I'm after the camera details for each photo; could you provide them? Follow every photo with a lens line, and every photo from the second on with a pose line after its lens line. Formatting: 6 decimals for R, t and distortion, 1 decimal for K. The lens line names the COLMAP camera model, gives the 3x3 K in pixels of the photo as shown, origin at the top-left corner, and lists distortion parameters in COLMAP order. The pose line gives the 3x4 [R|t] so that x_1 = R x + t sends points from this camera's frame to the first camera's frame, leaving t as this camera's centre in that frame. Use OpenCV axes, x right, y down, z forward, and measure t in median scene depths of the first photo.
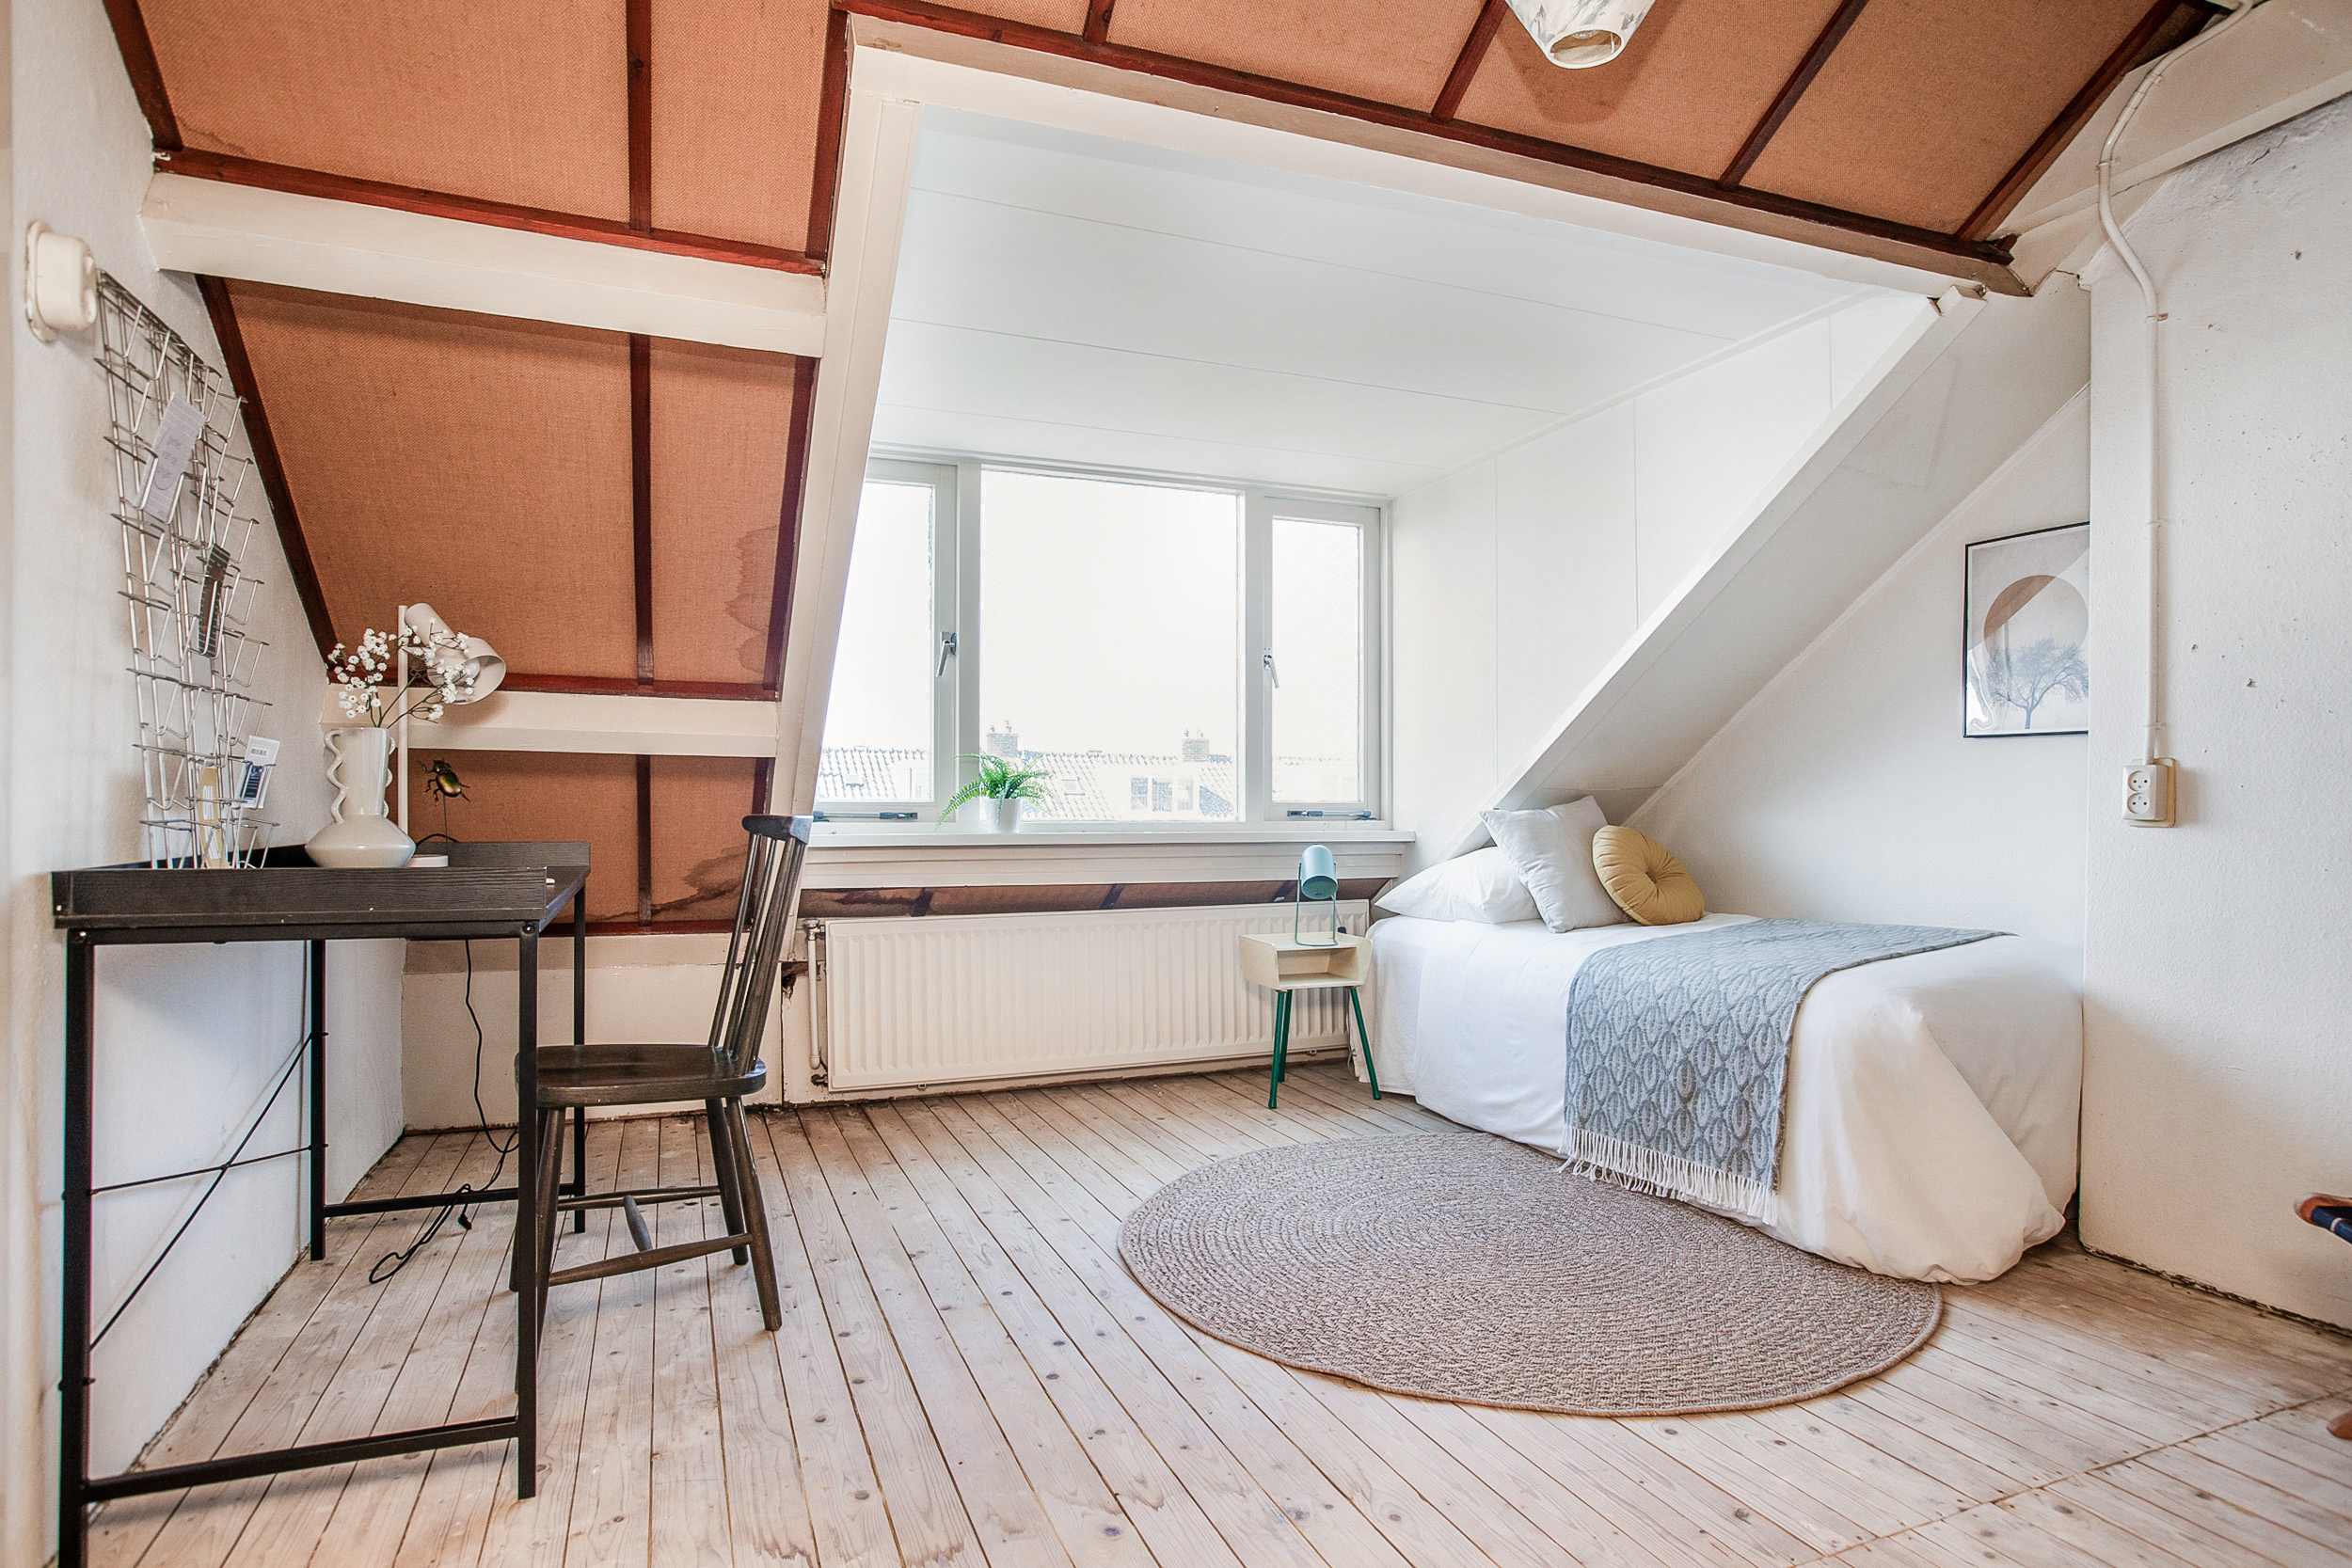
lens RADIAL K [[1294.0, 0, 1209.2], [0, 1294.0, 764.4], [0, 0, 1]] dist [-0.065928, 0.050693]
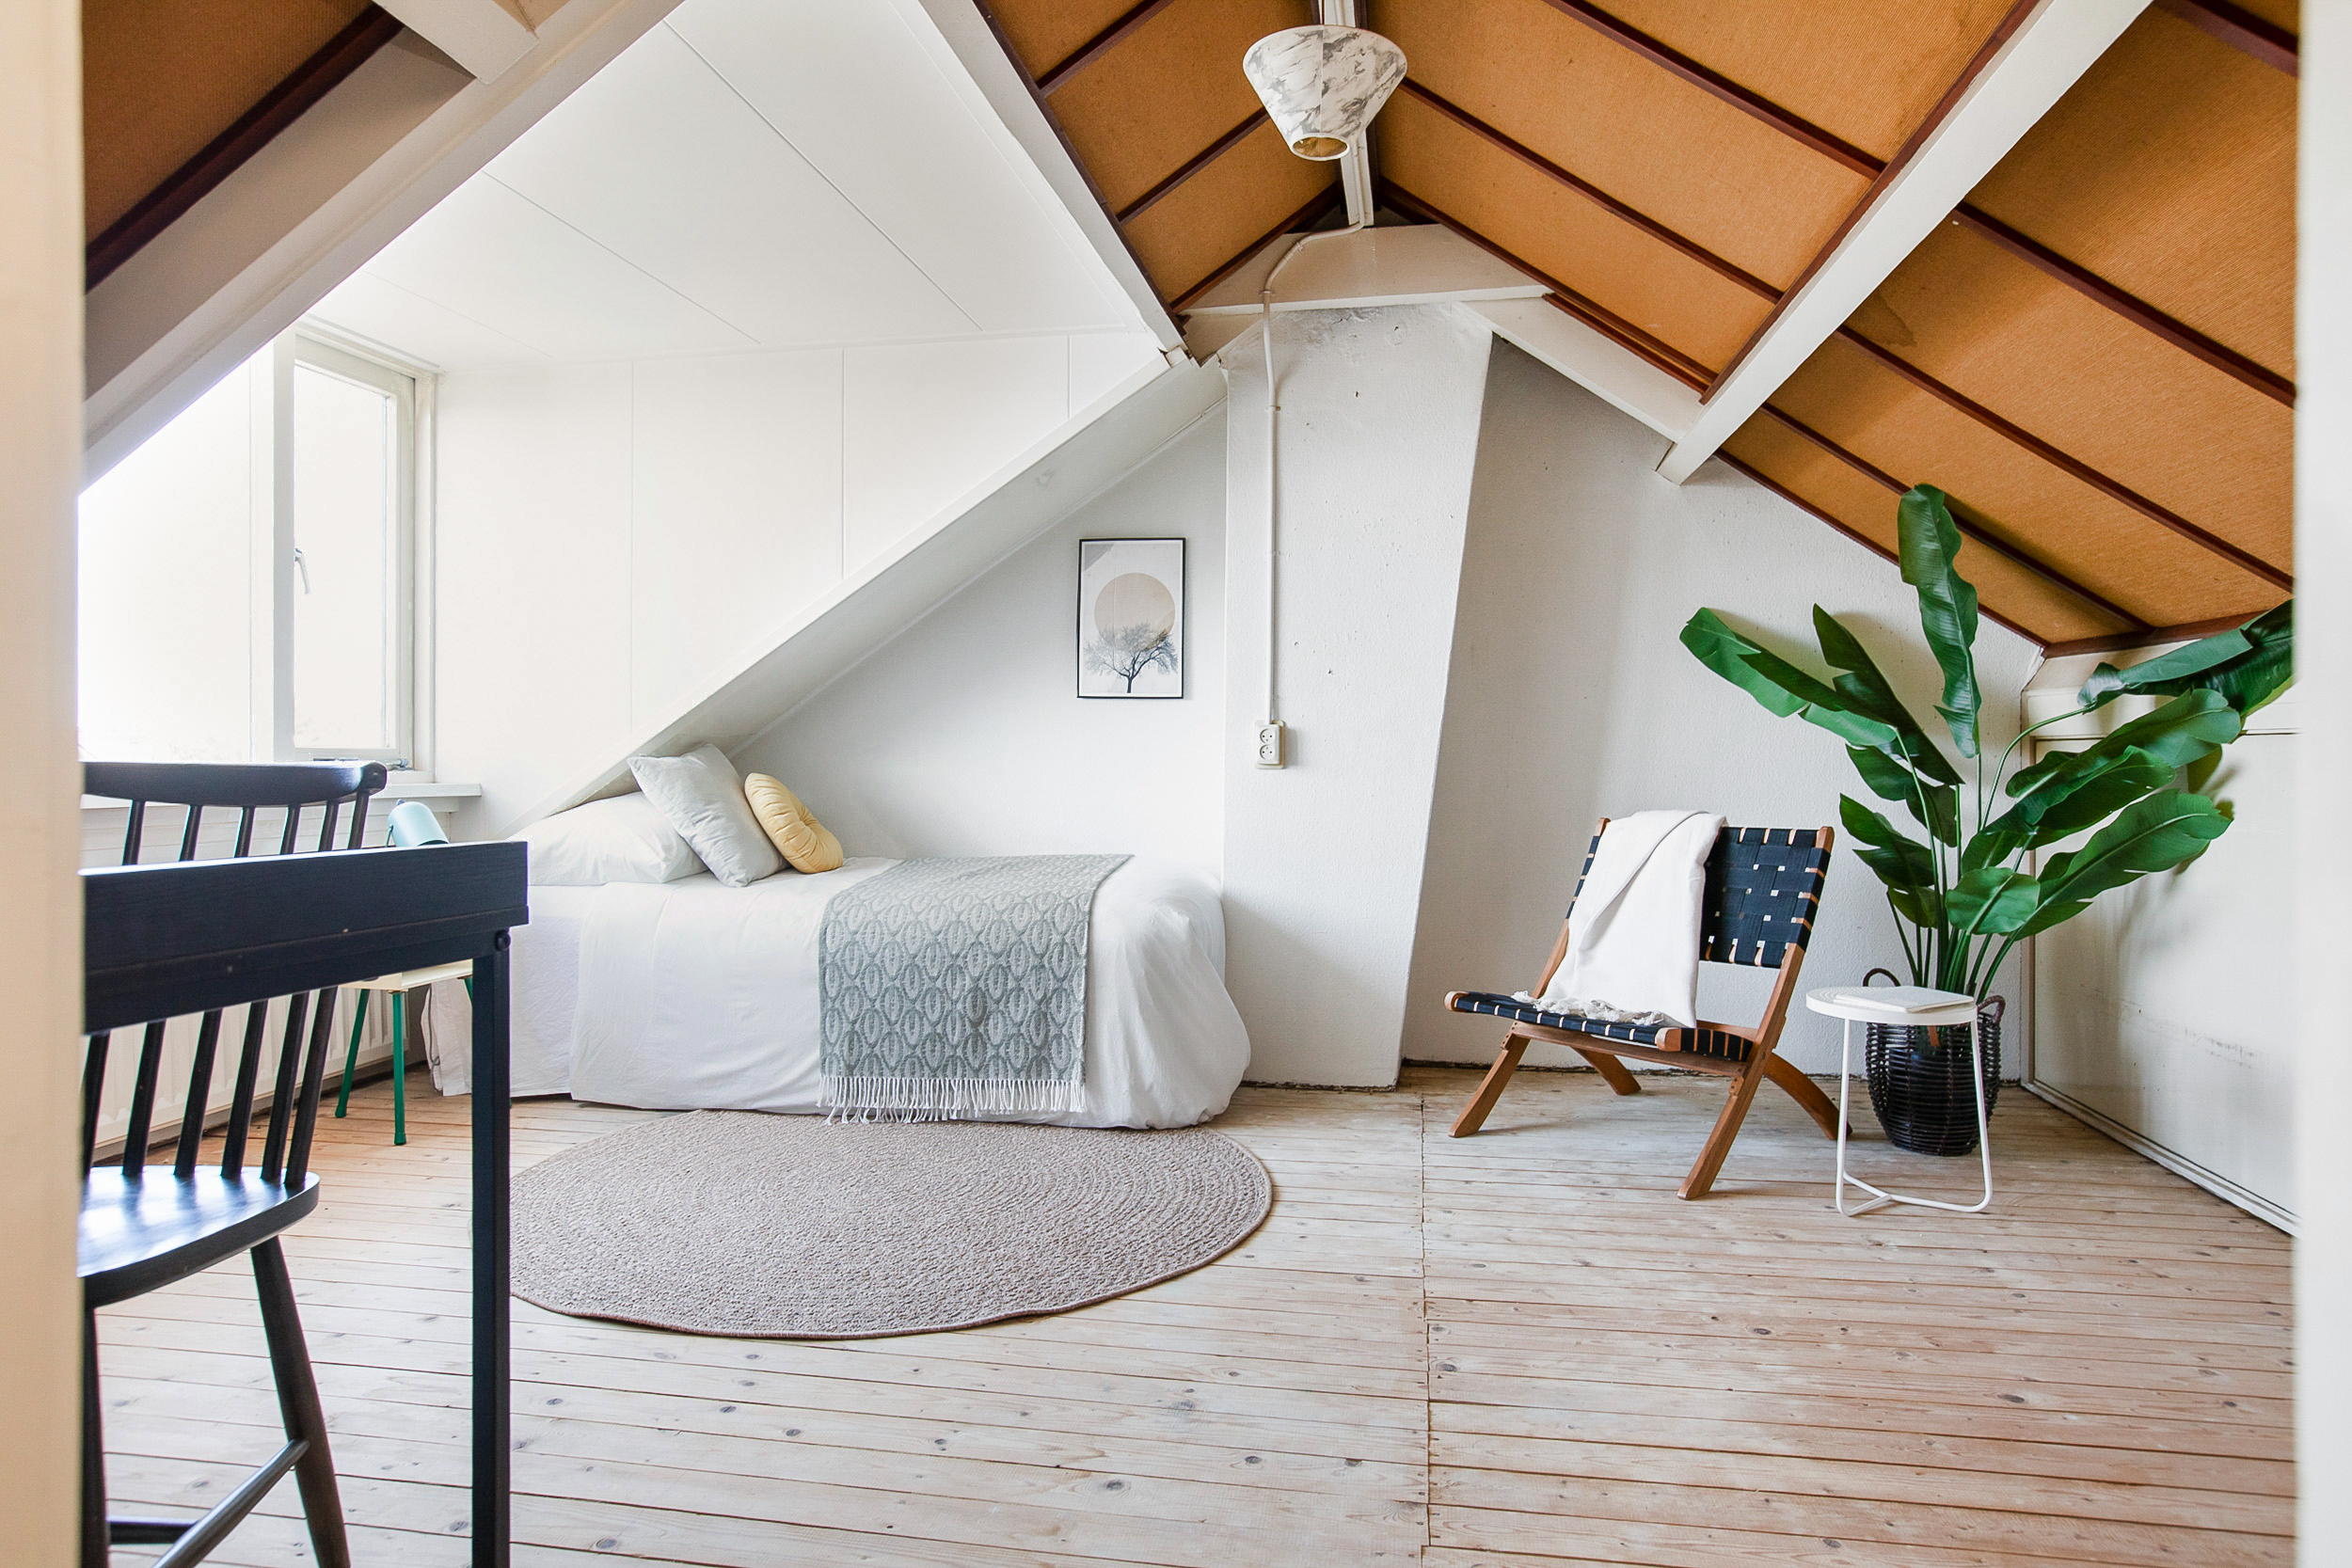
lens RADIAL K [[1410.1, 0, 1190.6], [0, 1410.1, 717.1], [0, 0, 1]] dist [-0.051556, 0.043294]
pose [[0.529539, 0.025544, 0.847901, -0.557383], [-0.028153, 0.999525, -0.012530, 0.012251], [-0.847818, -0.017236, 0.530007, 0.222471]]
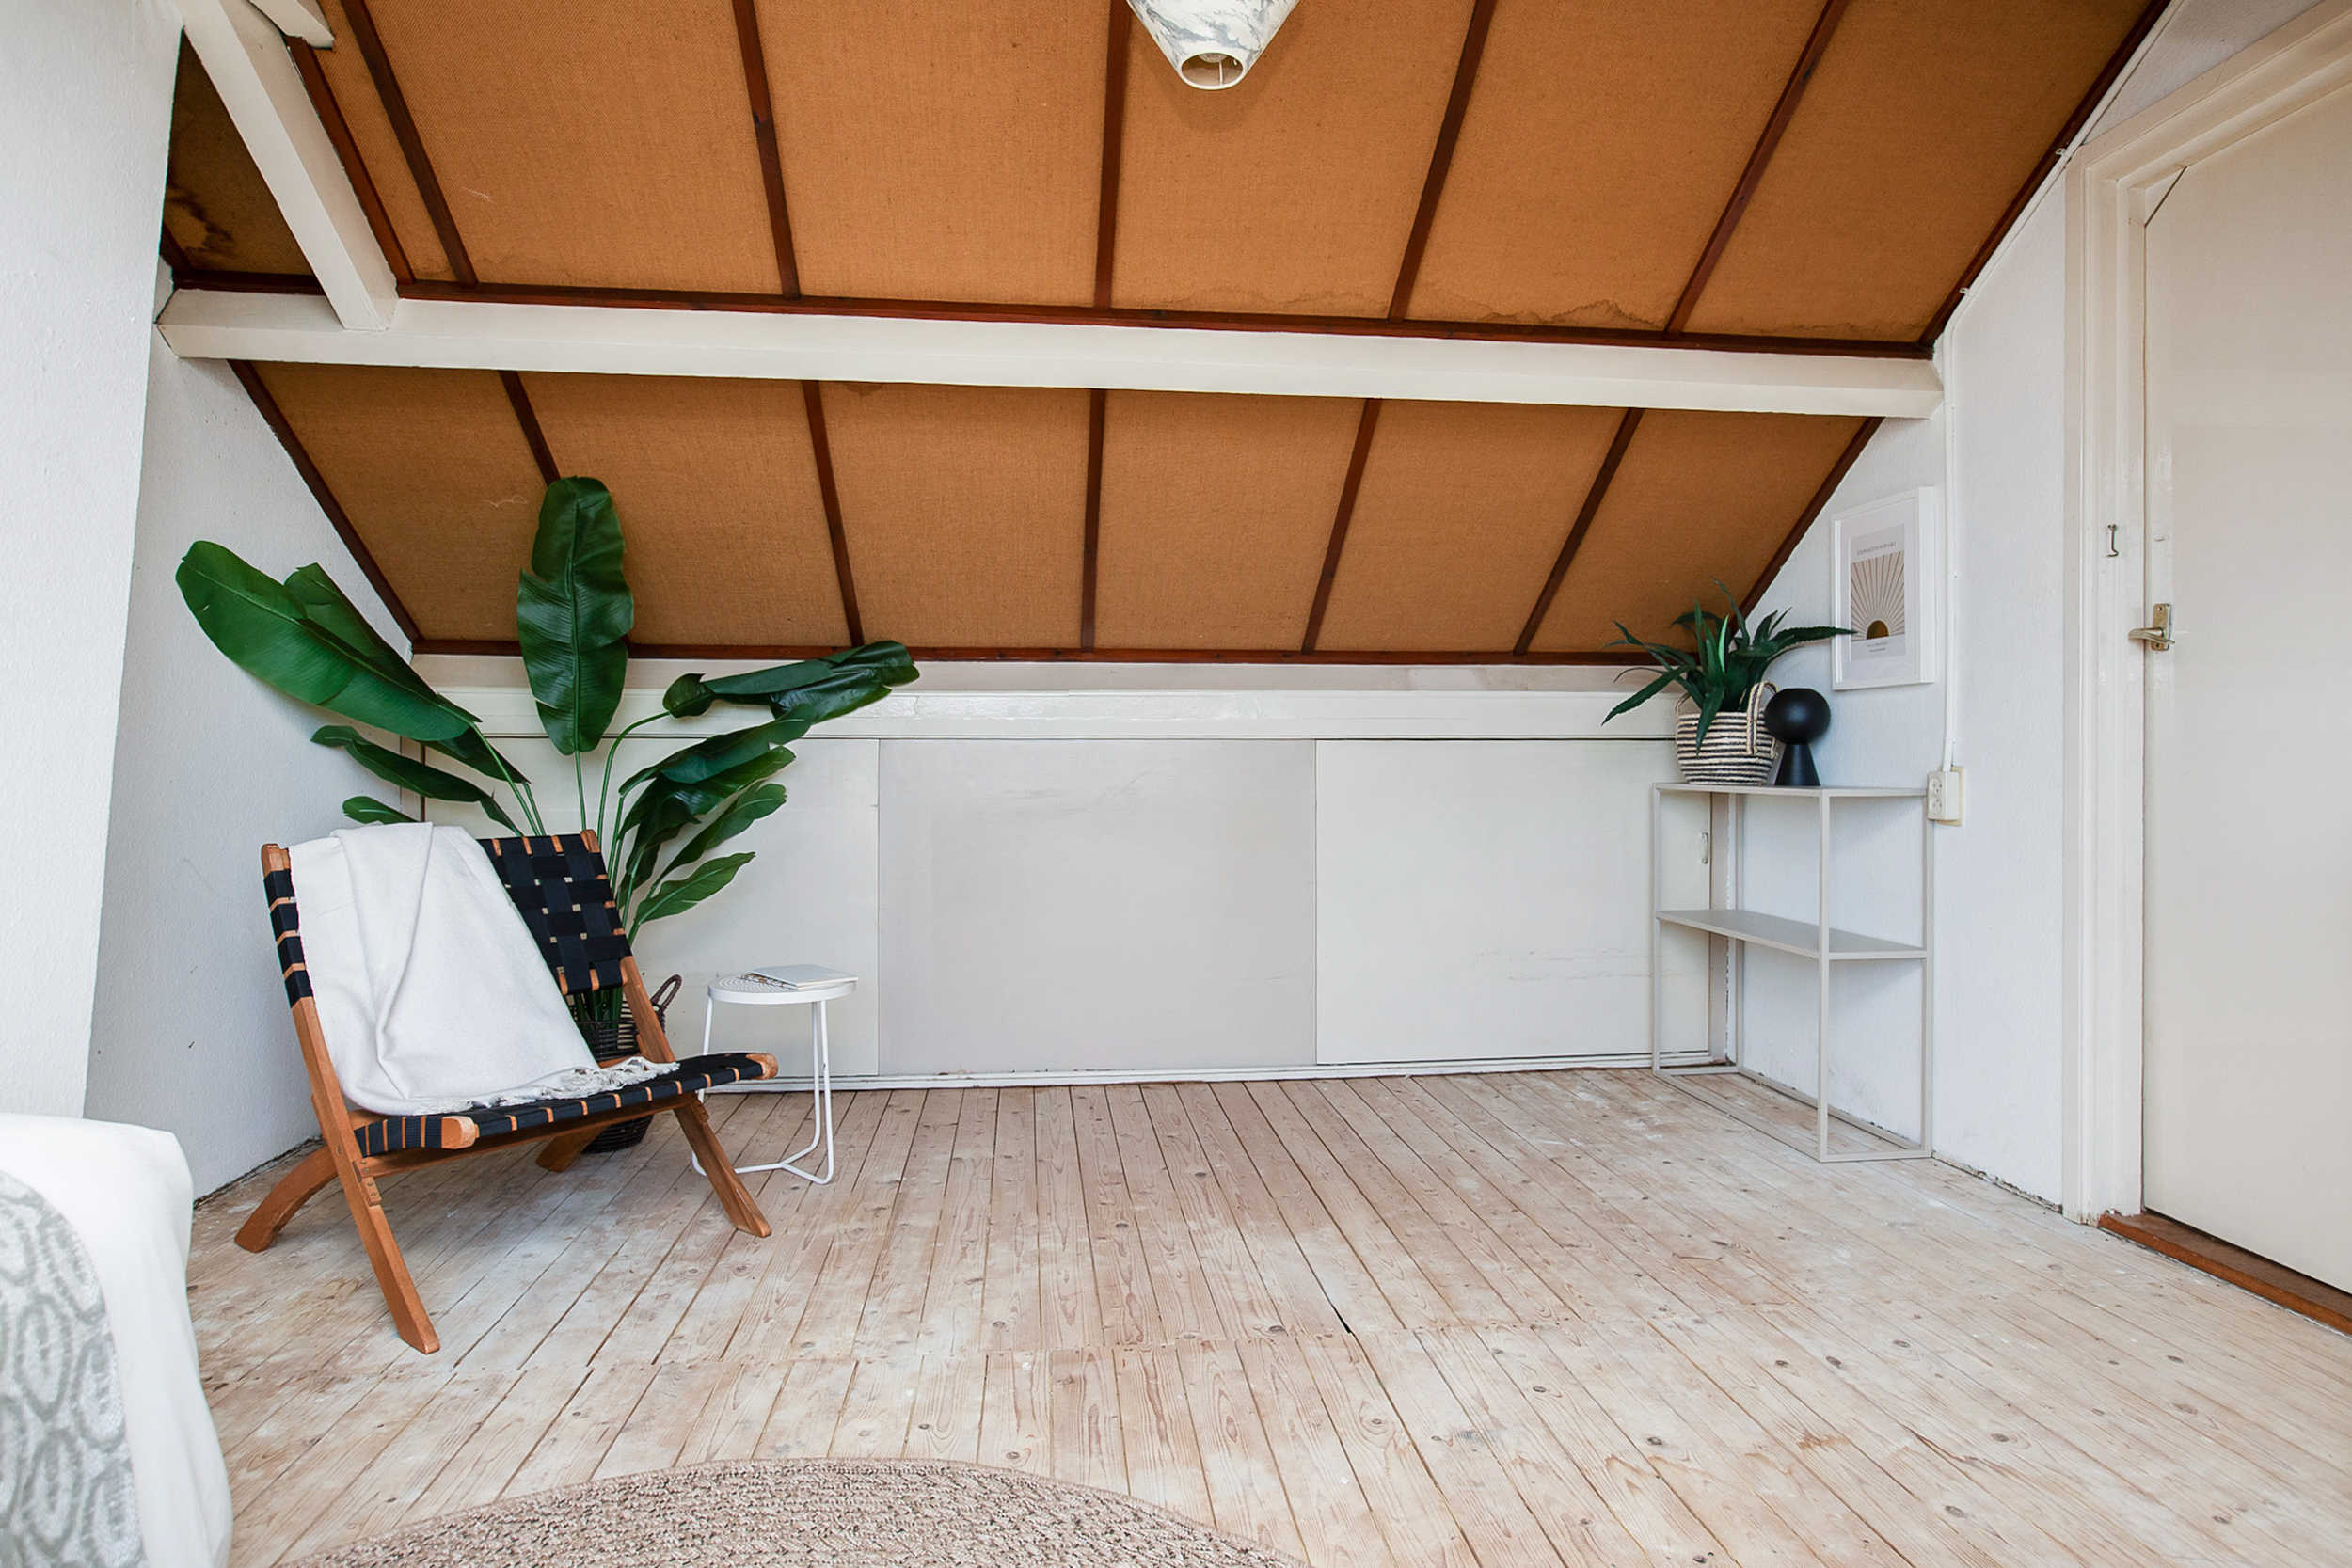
lens RADIAL K [[1294.0, 0, 1209.2], [0, 1294.0, 764.4], [0, 0, 1]] dist [-0.065928, 0.050693]
pose [[-0.959548, -0.001368, 0.281543, -0.010745], [-0.008567, 0.999667, -0.024342, 0.043860], [-0.281416, -0.025769, -0.959240, 1.210369]]
